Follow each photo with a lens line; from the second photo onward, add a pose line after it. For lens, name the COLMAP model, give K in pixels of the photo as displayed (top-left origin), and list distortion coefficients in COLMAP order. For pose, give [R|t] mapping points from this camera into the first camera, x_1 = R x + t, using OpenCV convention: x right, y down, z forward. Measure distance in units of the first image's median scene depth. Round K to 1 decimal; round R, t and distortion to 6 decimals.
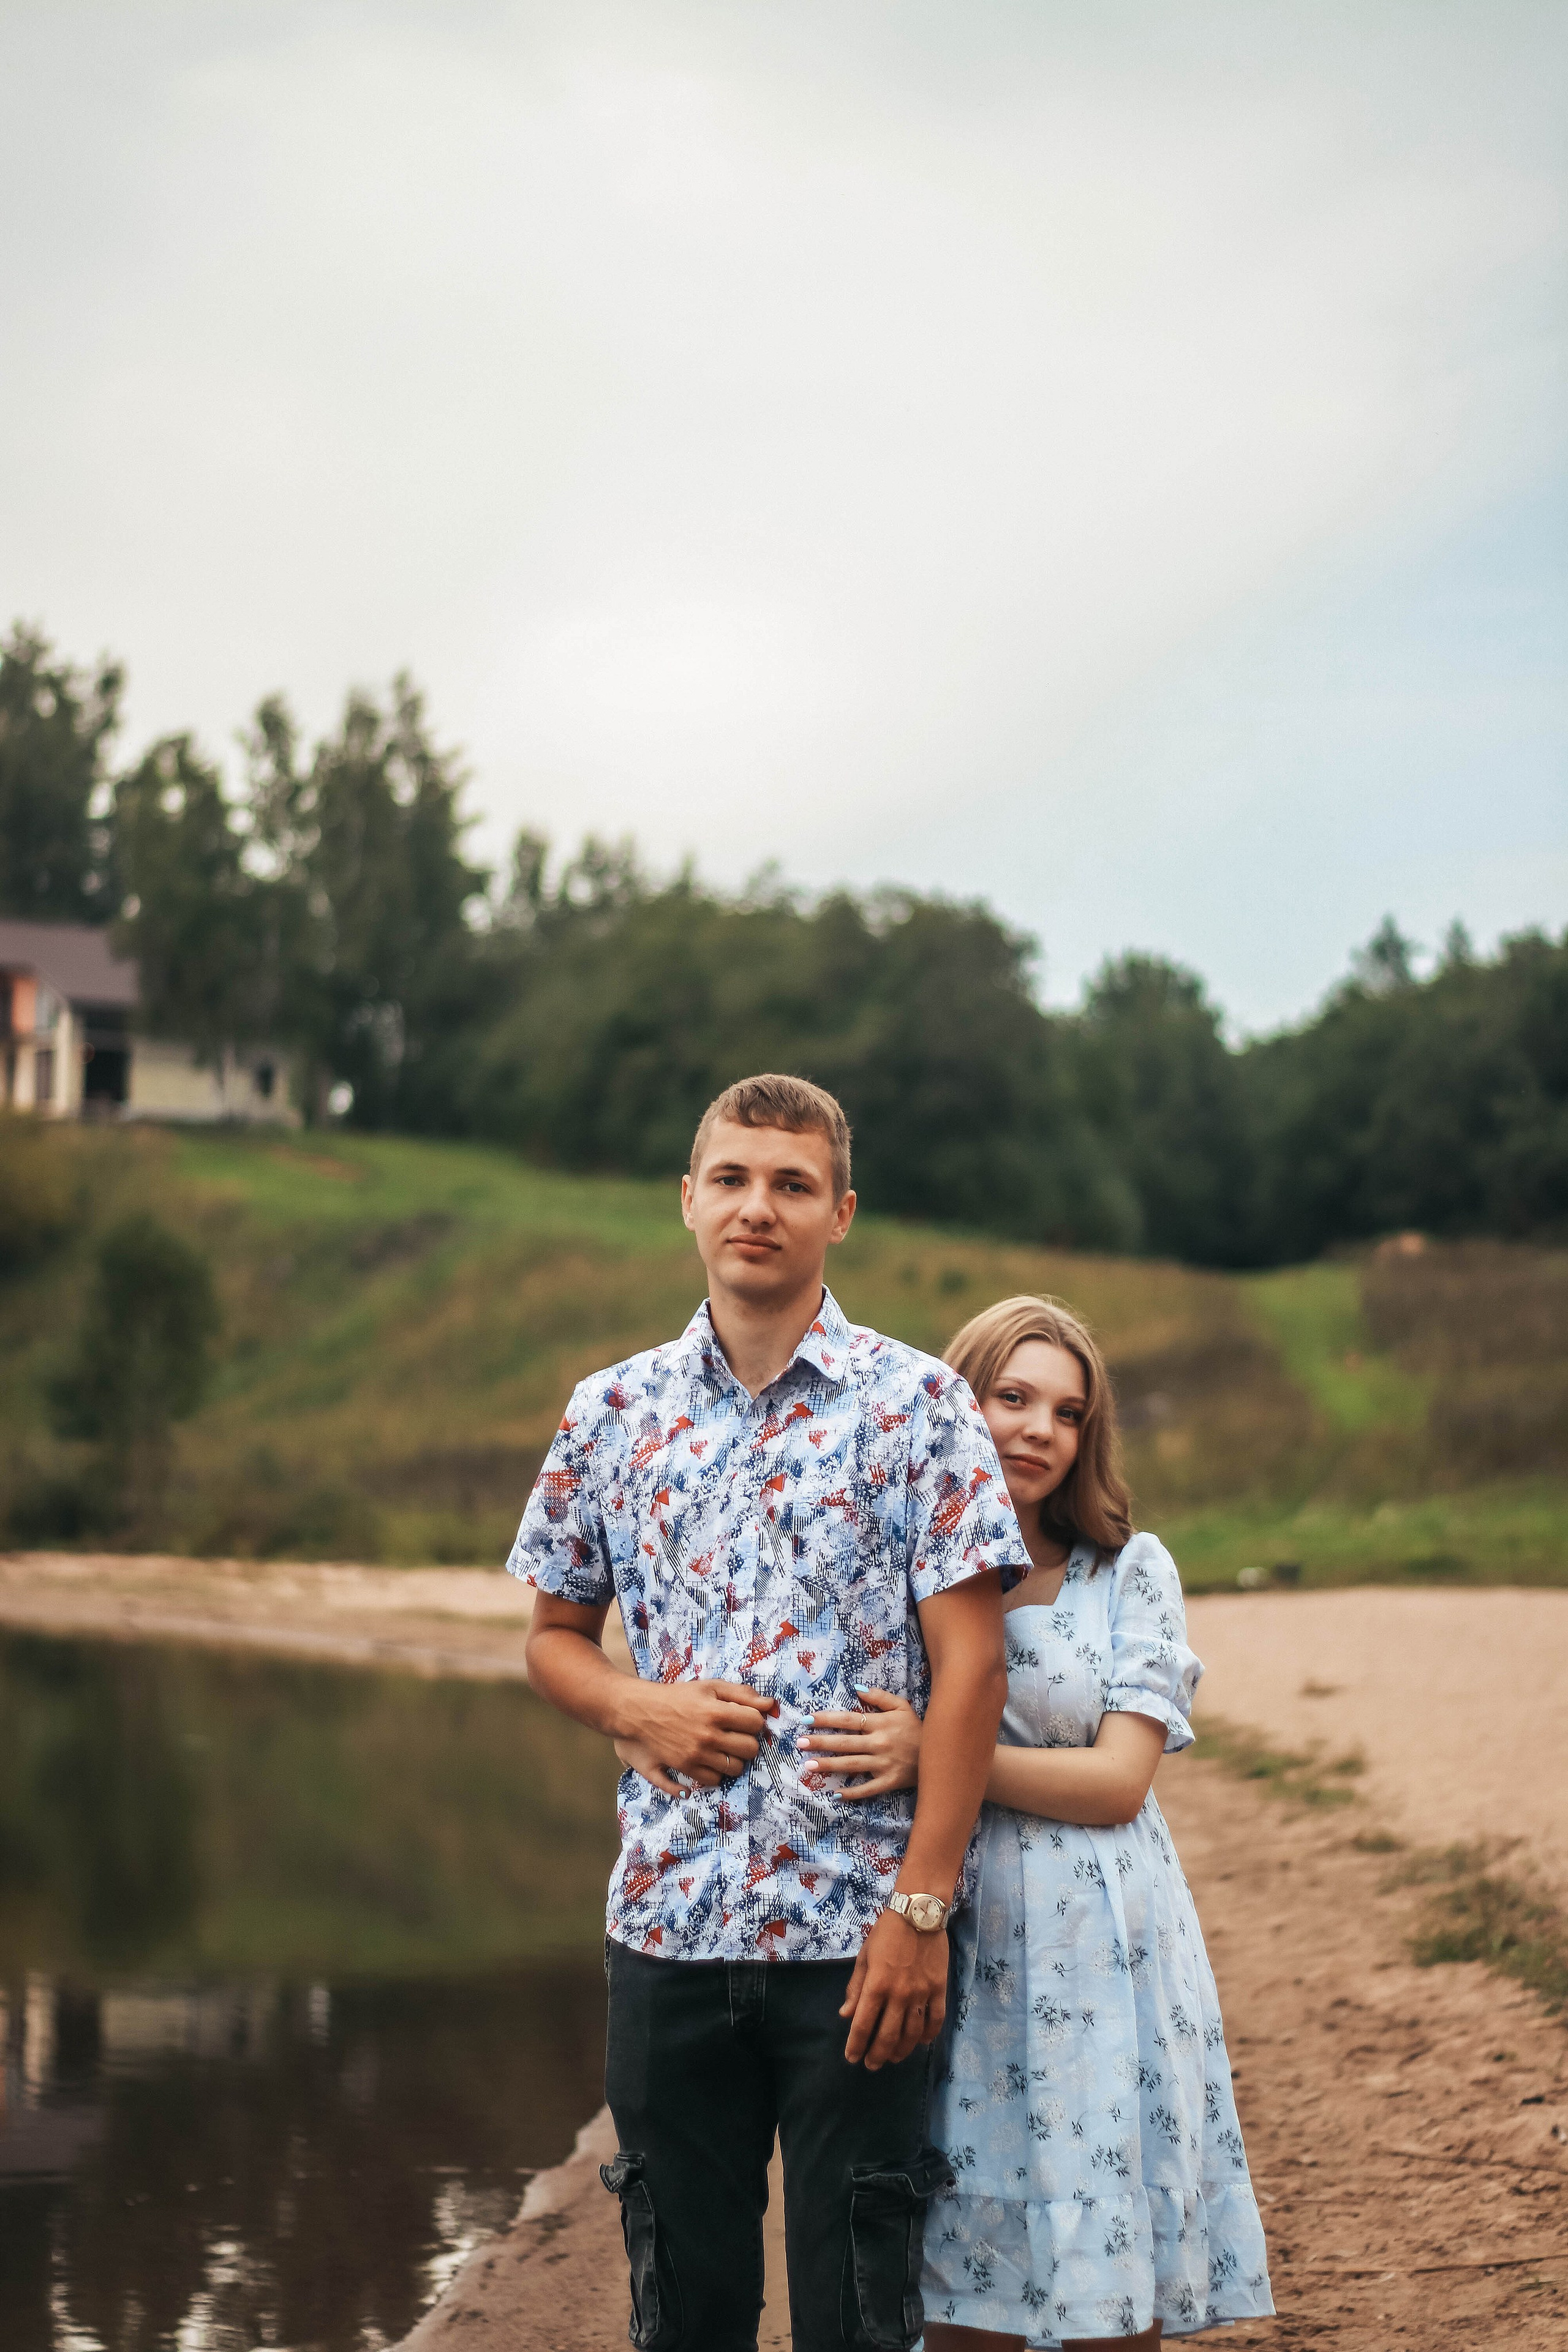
lens RADIAL K [[5304.6, 0, 784.0], [0, 5304.6, 1176.0], [0, 0, 1]] dist [-0.064854, -0.240396]
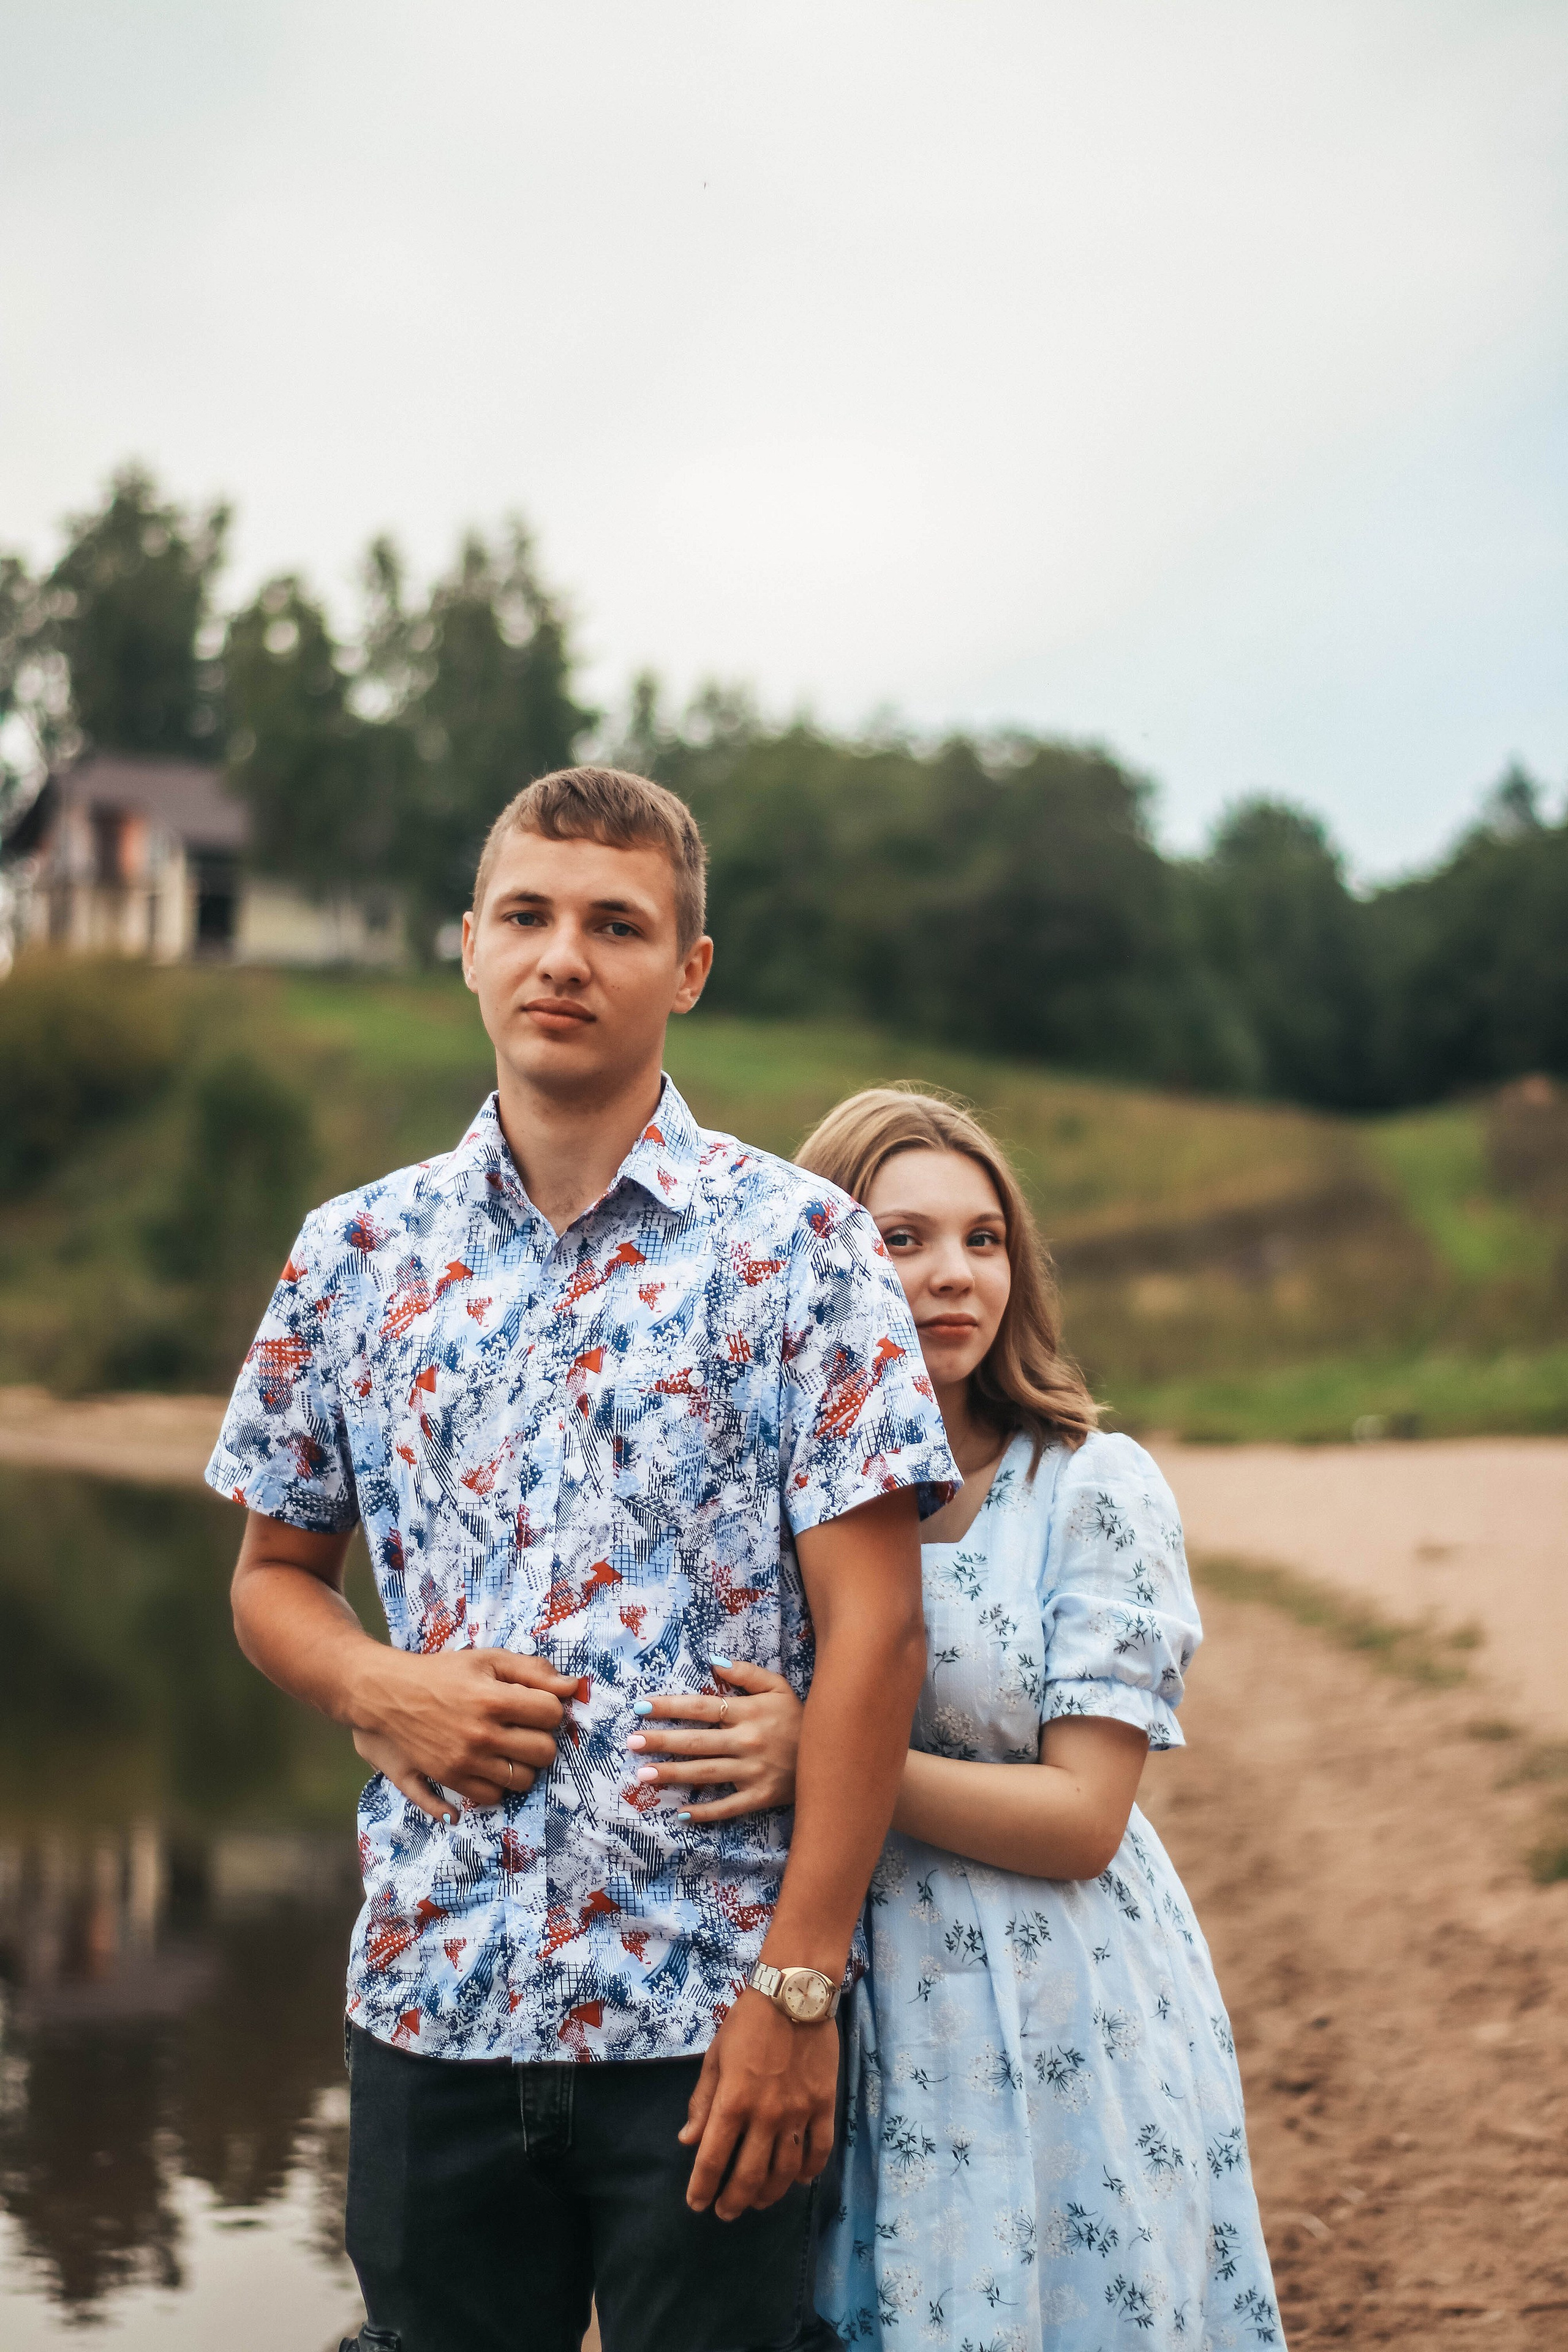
lens RADIAL K [[5219.3, 0, 784.0], [0, 5219.3, 1176.0], [0, 0, 1]] dist [0.514919, -7.148584]
pose [[0.999698, 0.004539, -0.024148, 0.039675], [-0.003841, 0.999575, 0.028897, 0.014547], [0.024269, -0.028795, 0.999291, 0.326149]]
